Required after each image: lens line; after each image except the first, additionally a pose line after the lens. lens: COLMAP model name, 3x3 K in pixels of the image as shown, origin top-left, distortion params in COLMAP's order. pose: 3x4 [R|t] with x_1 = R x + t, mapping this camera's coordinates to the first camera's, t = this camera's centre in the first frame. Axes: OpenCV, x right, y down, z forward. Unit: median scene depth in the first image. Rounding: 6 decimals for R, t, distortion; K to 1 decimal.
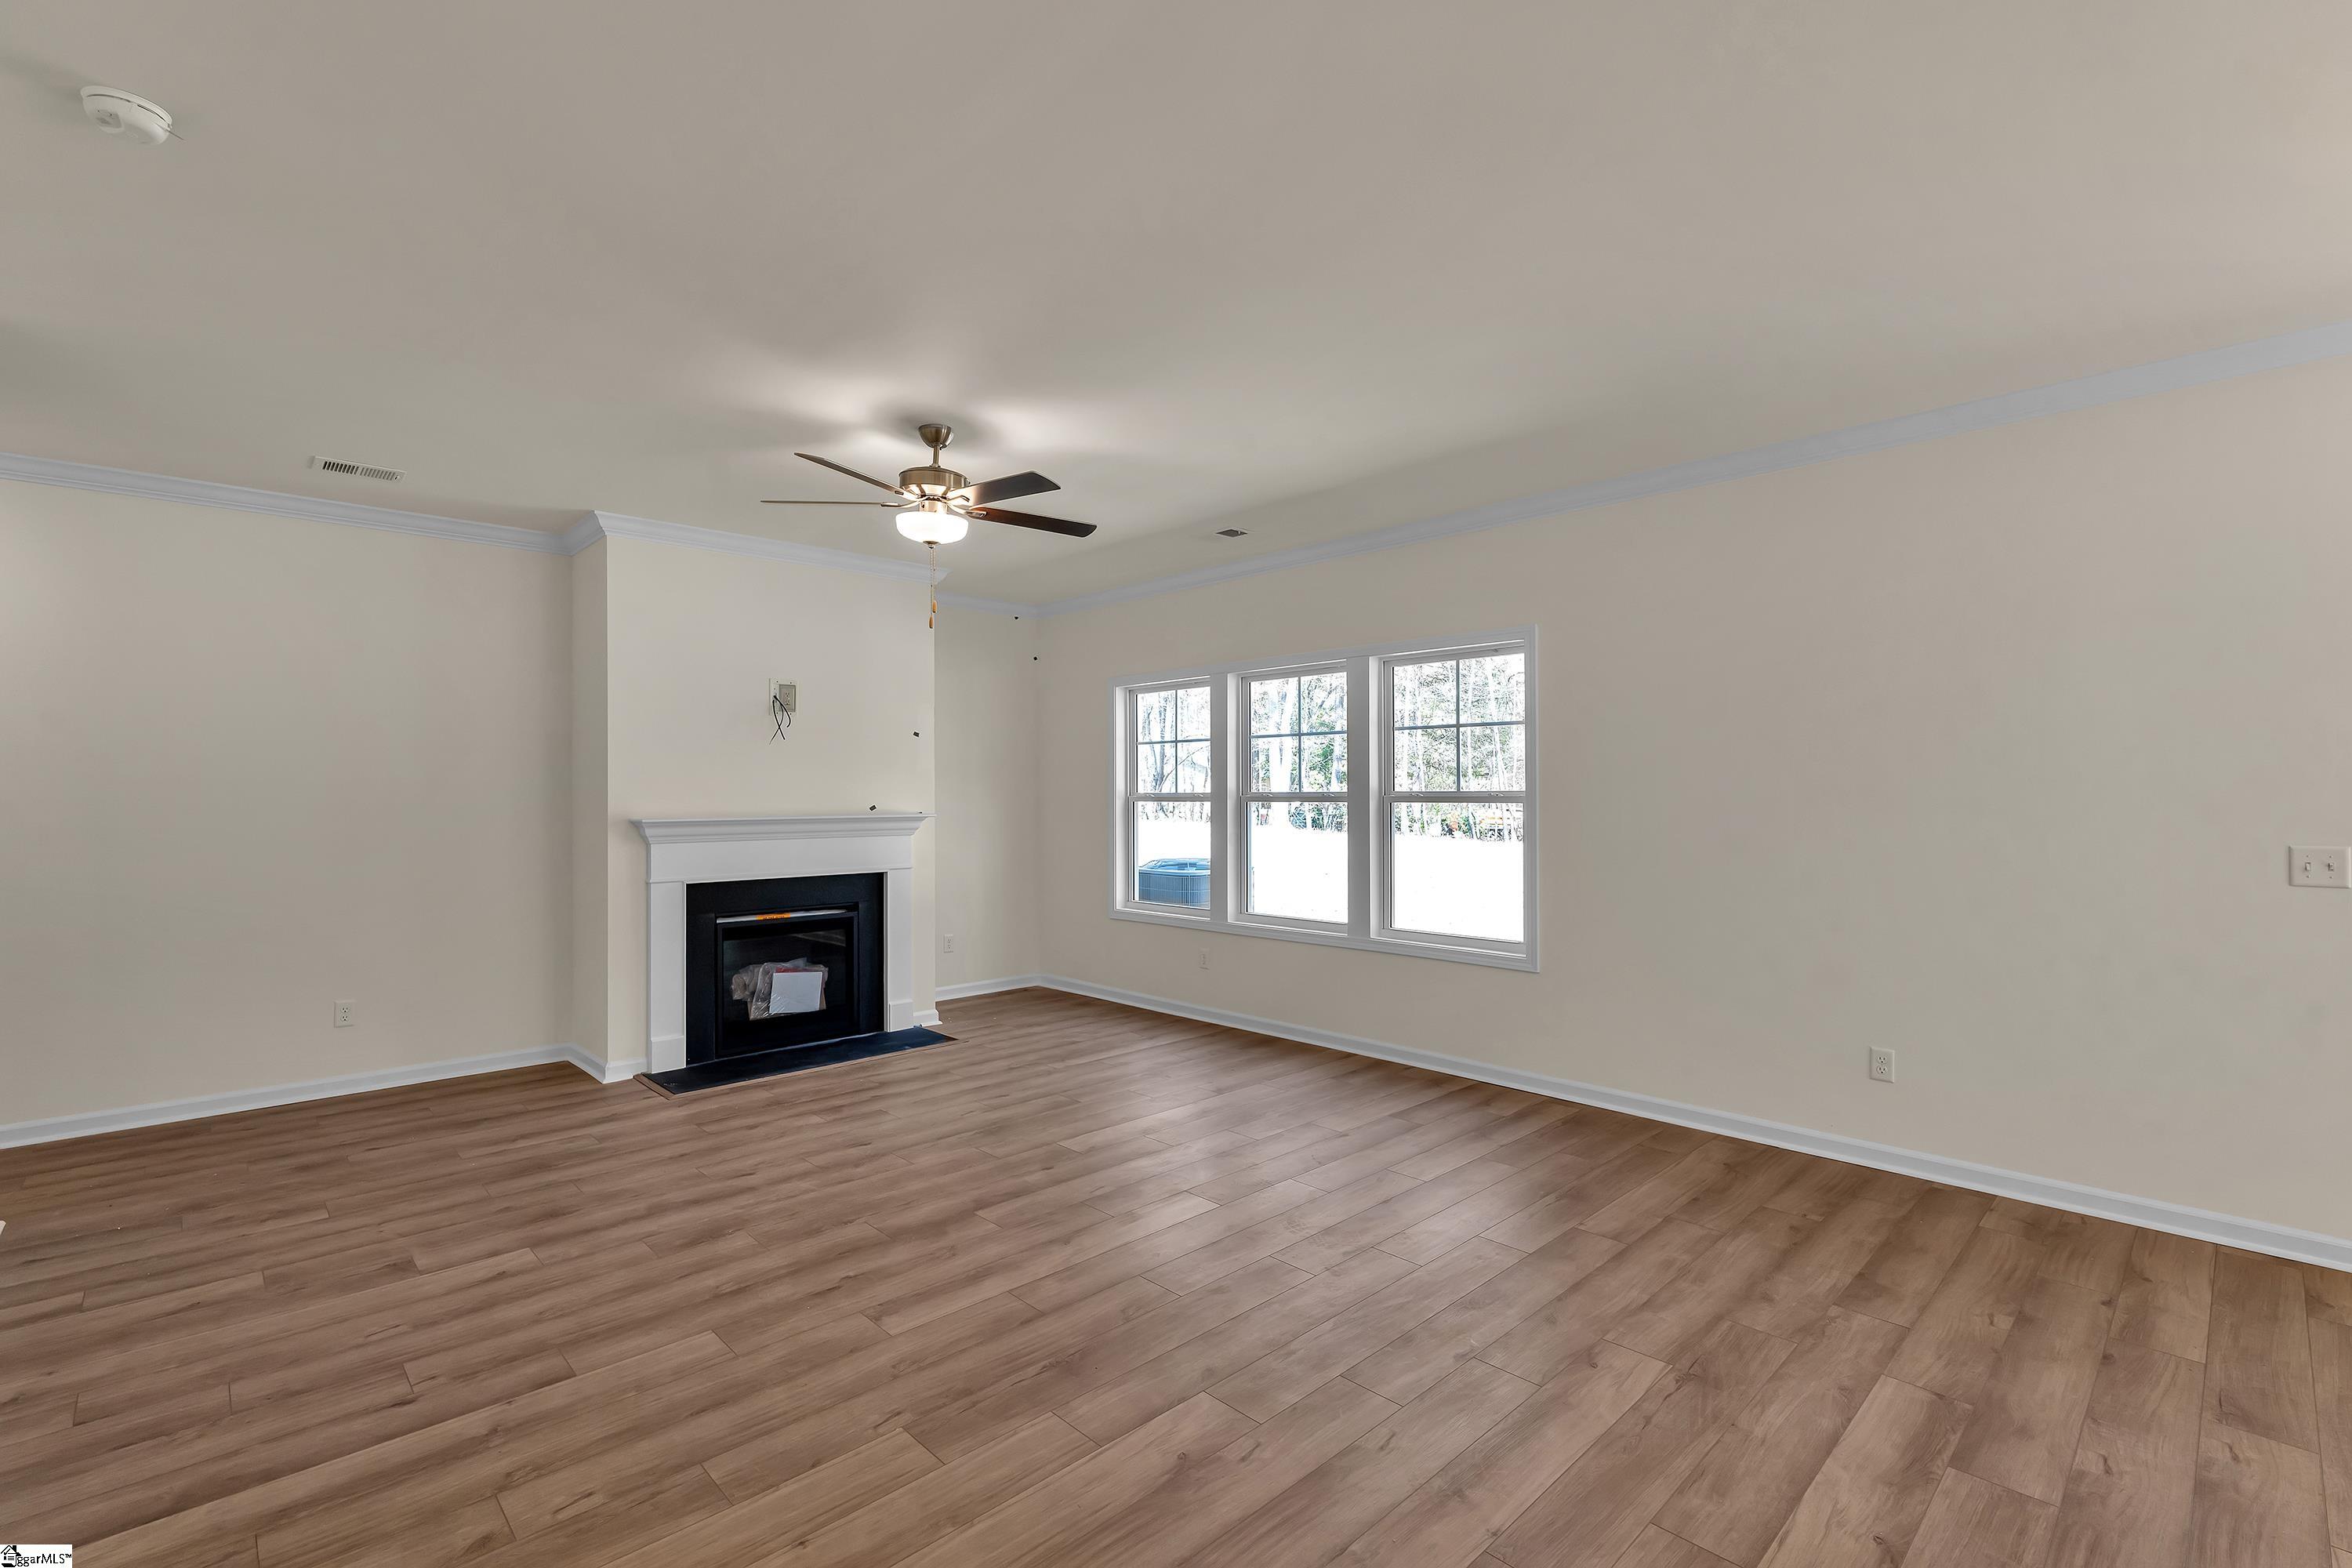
lens RADIAL K [[1034.5, 0, 1190.2], [0, 1034.5, 792.1], [0, 0, 1]] dist [-0.006078, 0.000727]
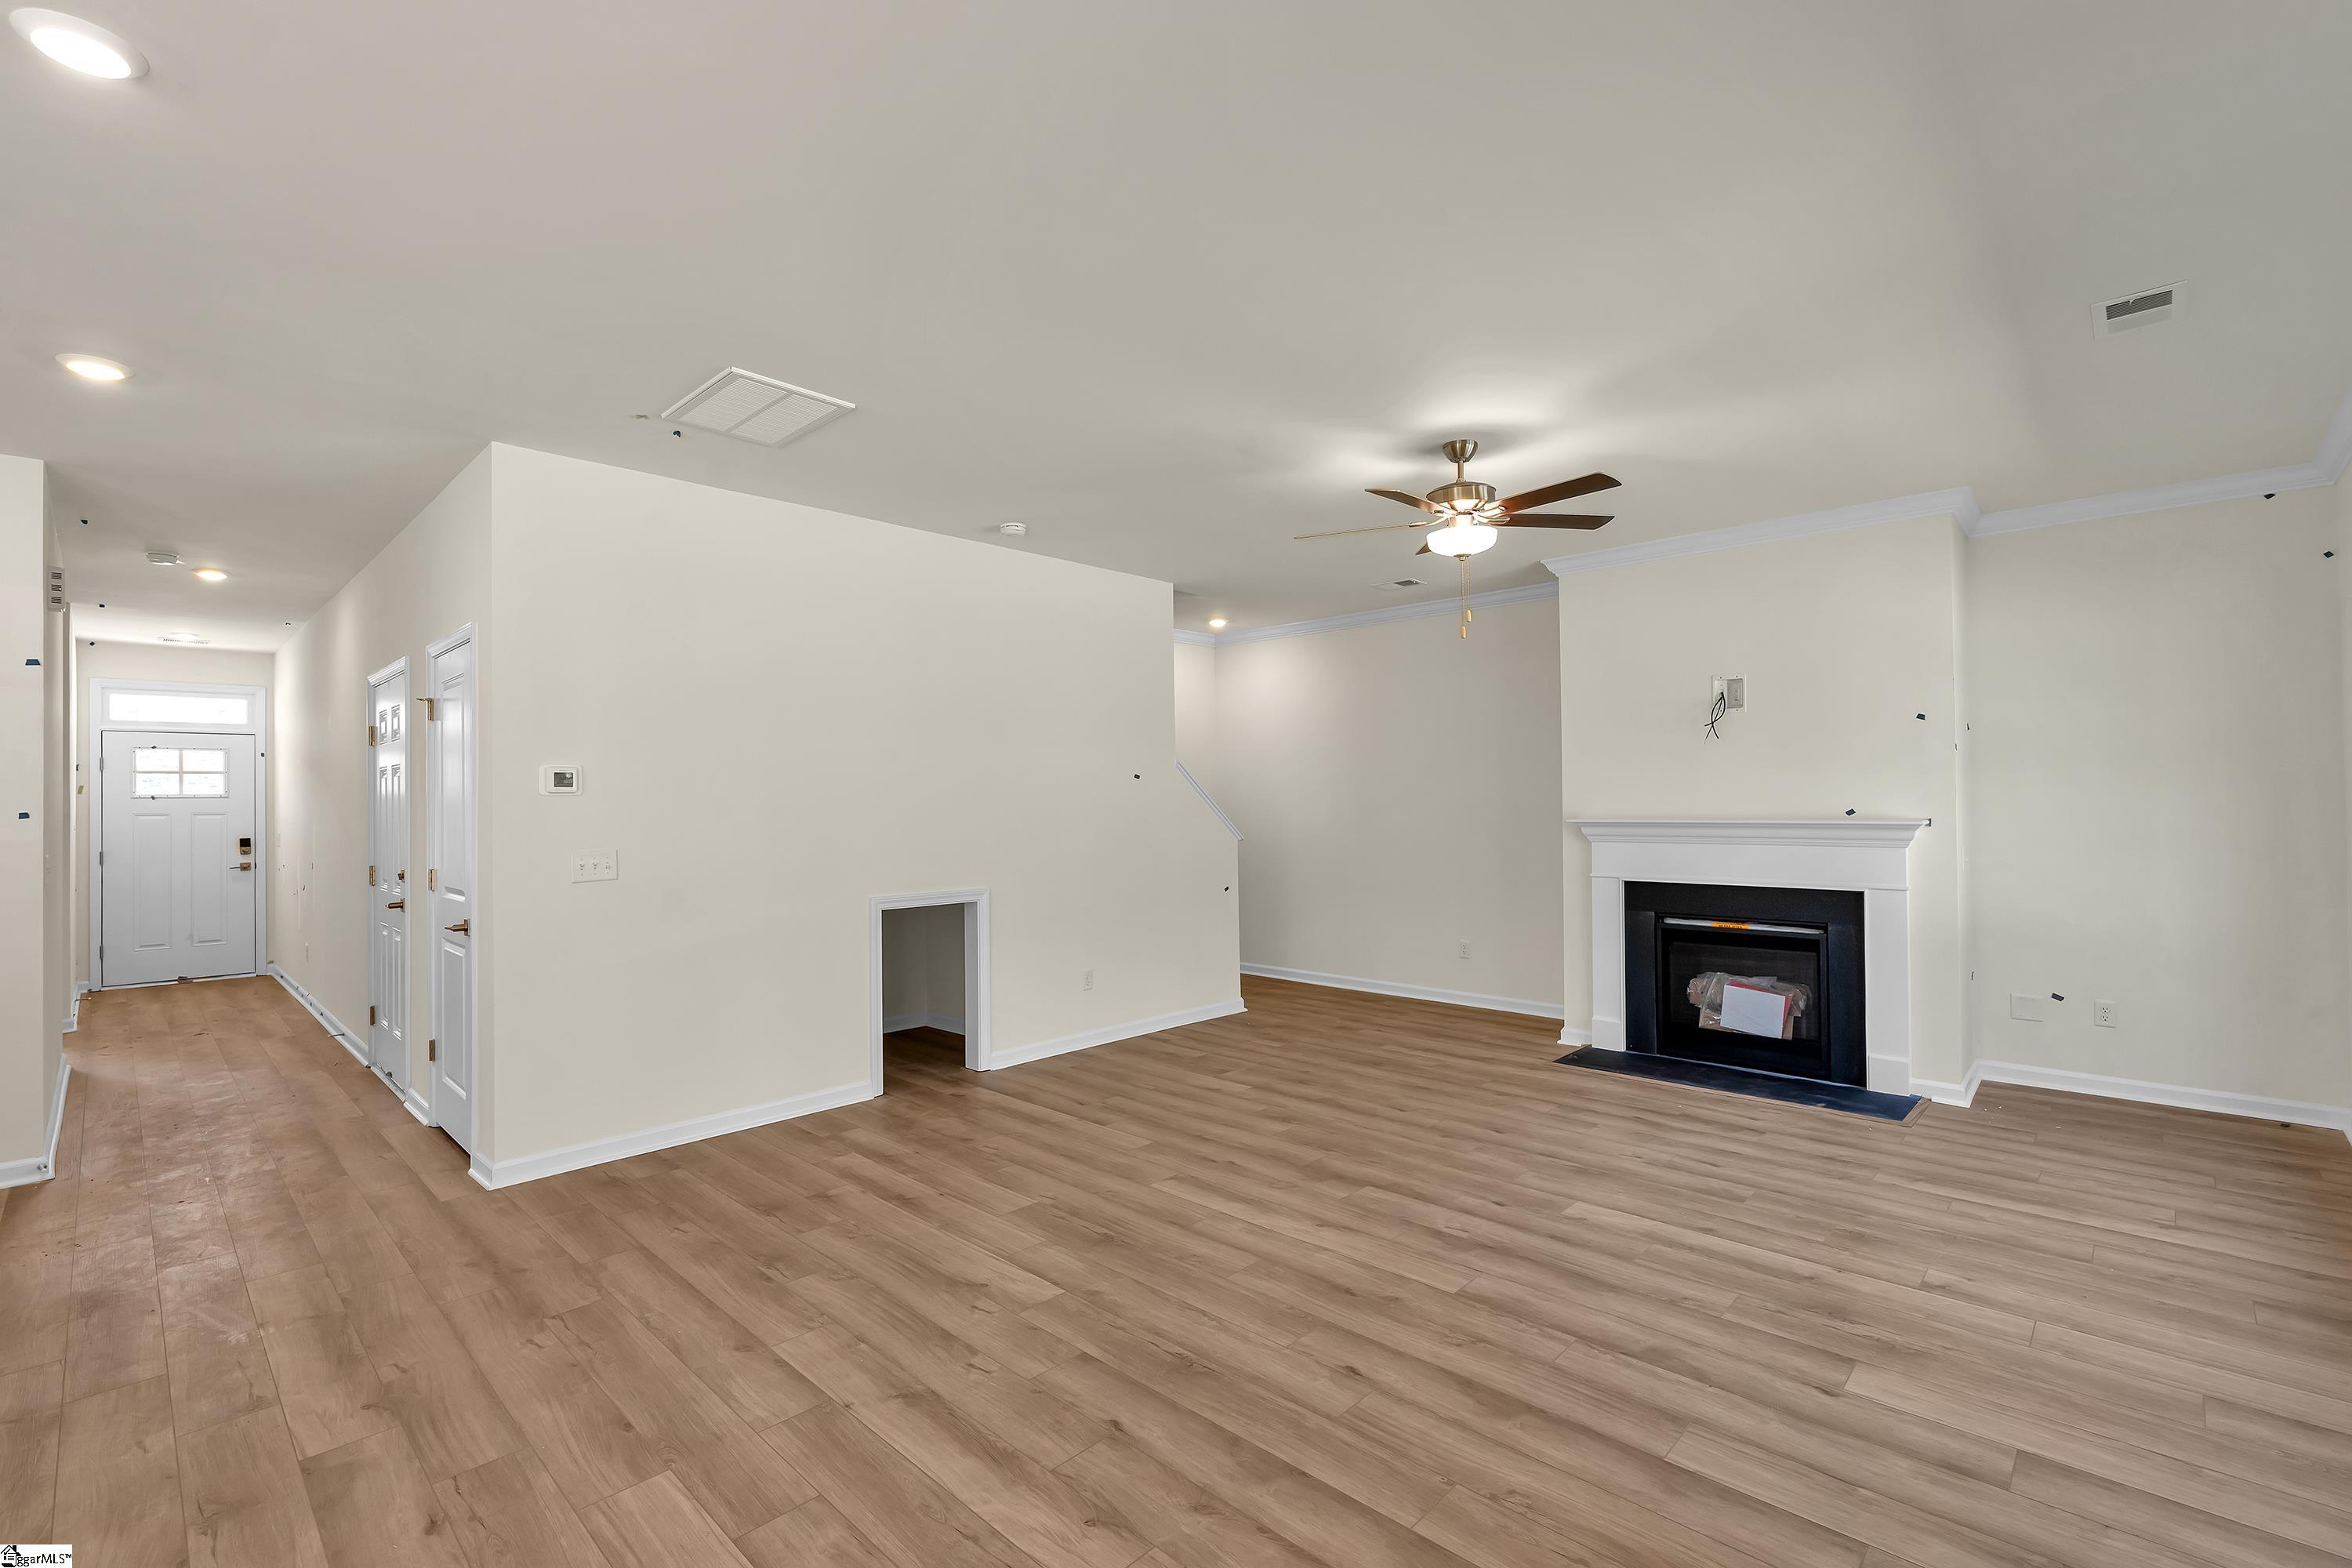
lens RADIAL K [[1034.5, 0, 1168.2], [0, 1034.5, 790.5], [0, 0, 1]] dist [-0.006078, 0.000727]
pose [[0.018031, -0.012253, -0.999762, 0.591135], [0.014674, 0.999820, -0.011989, 0.000923], [0.999730, -0.014454, 0.018208, 0.523735]]
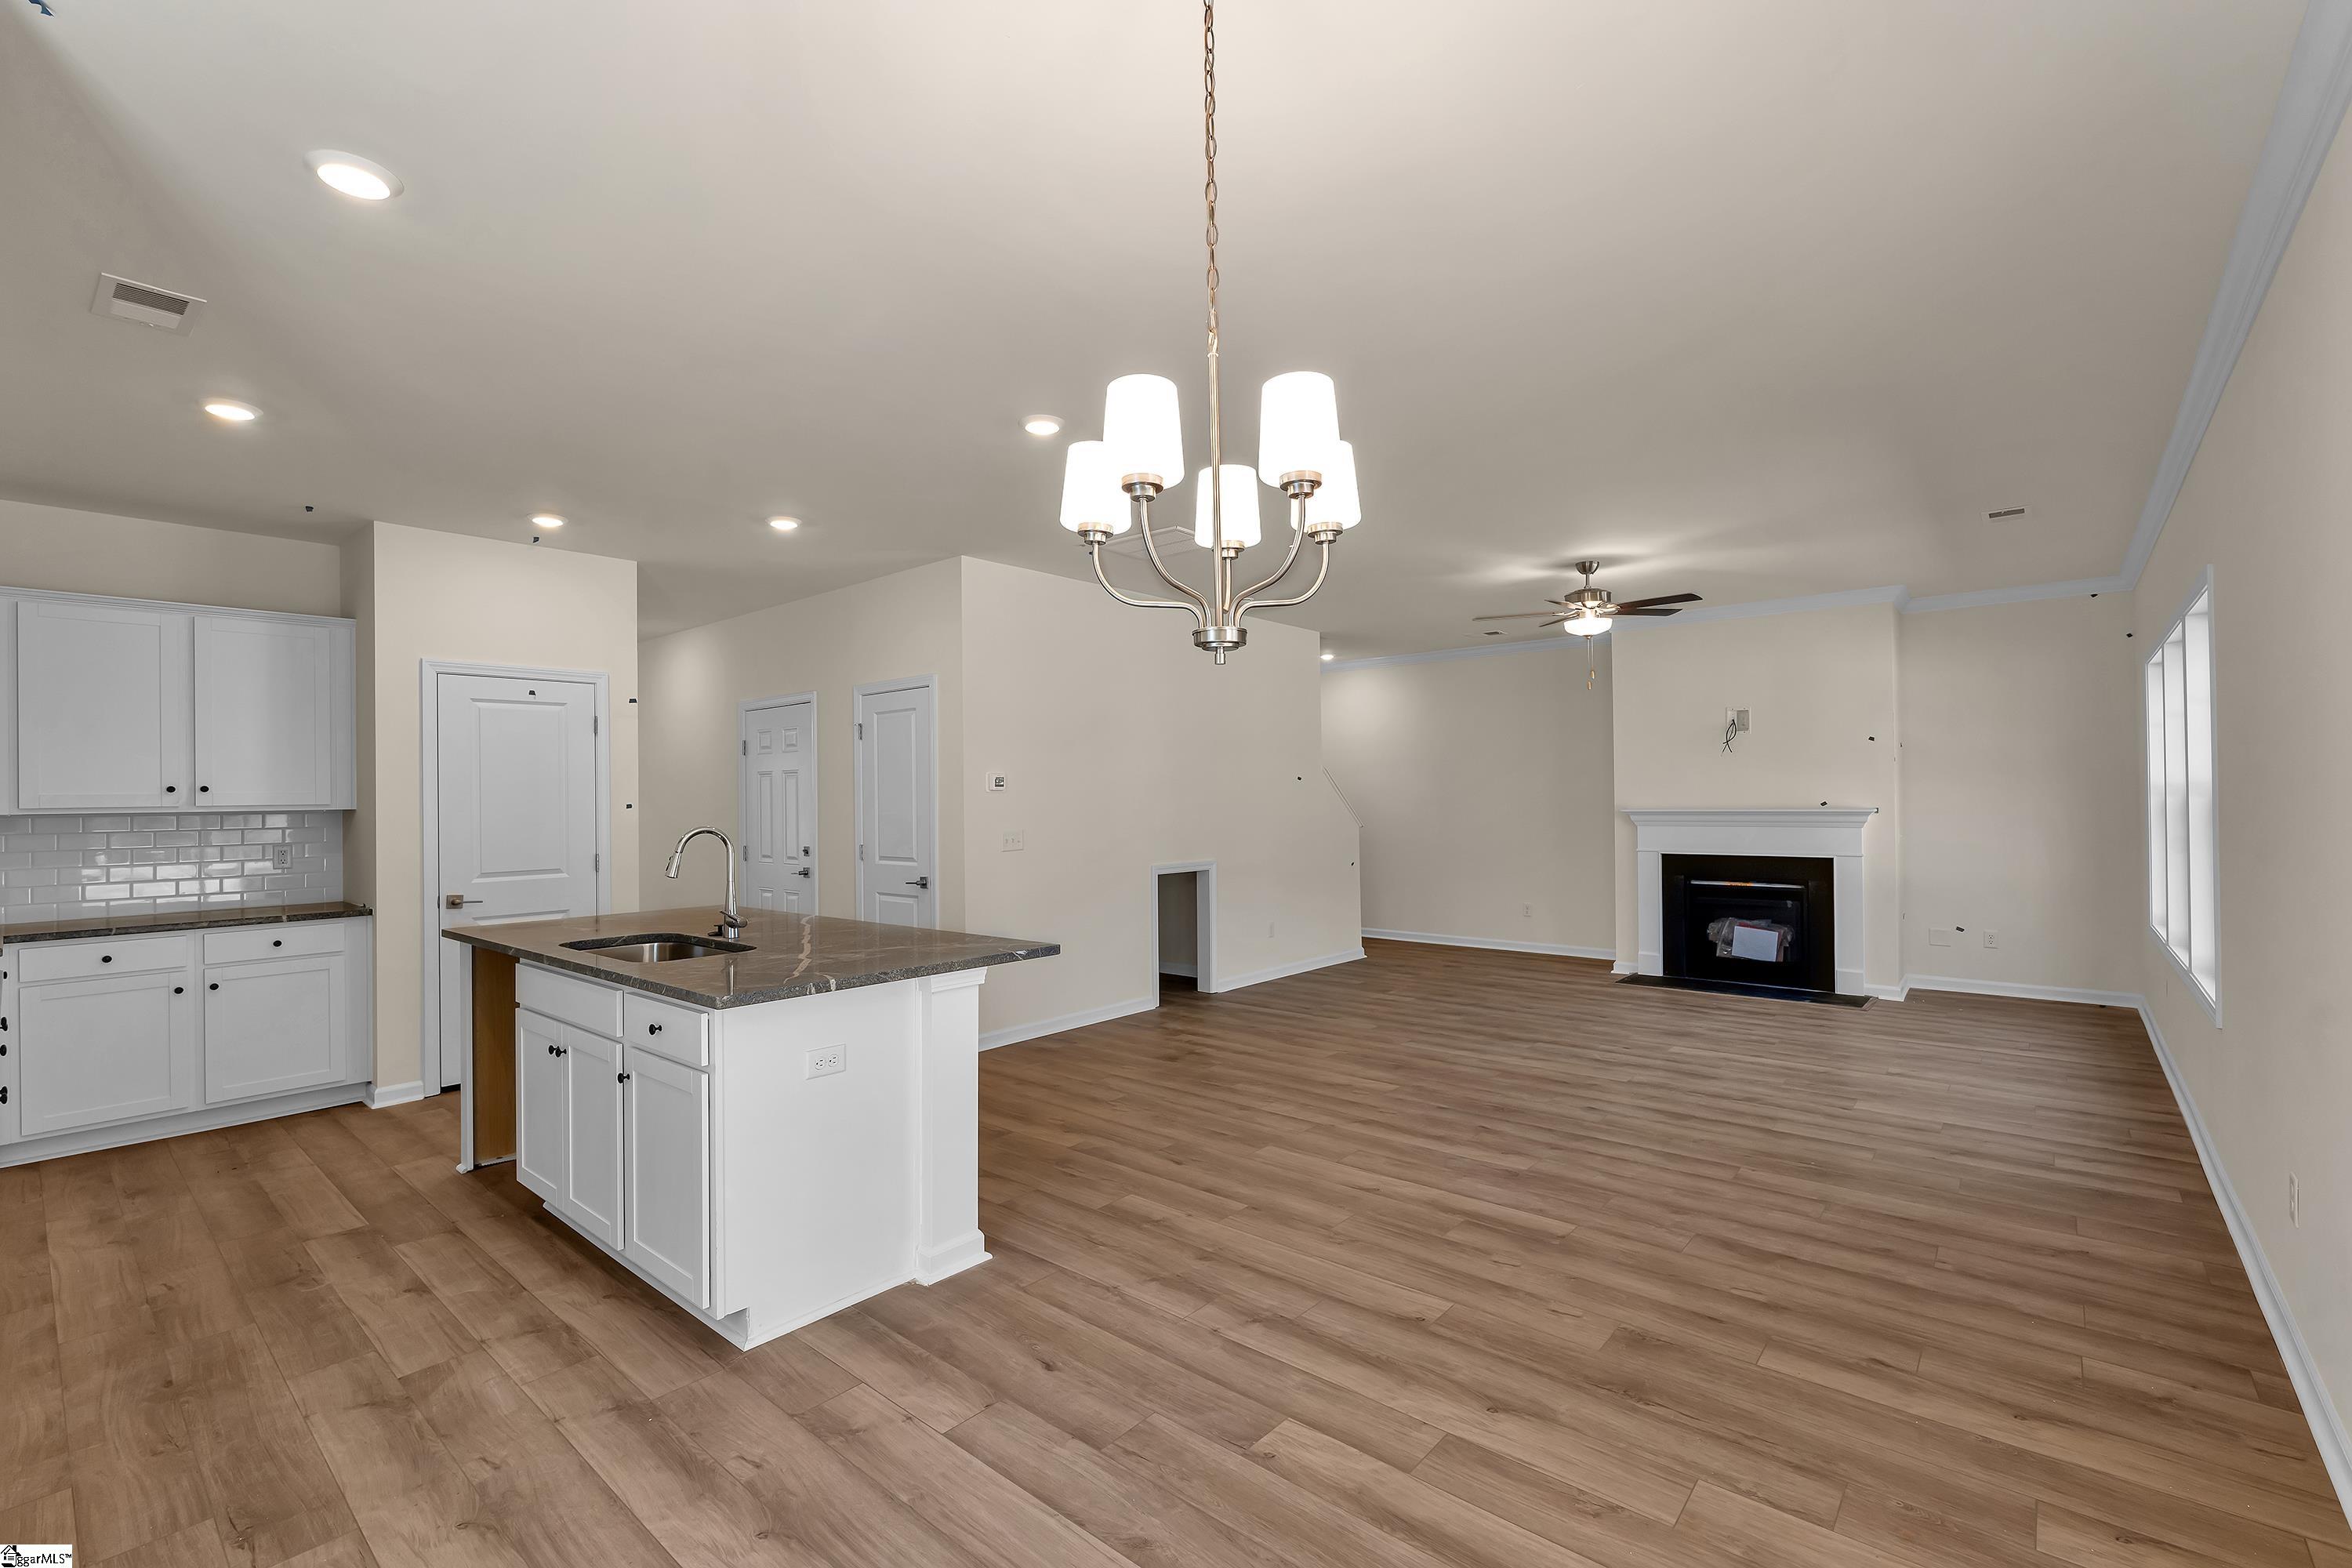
lens RADIAL K [[1034.5, 0, 1163.9], [0, 1034.5, 789.6], [0, 0, 1]] dist [-0.006078, 0.000727]
pose [[0.074692, -0.011228, -0.997143, 0.969800], [0.015348, 0.999831, -0.010109, 0.000077], [0.997088, -0.014549, 0.074852, 0.179520]]
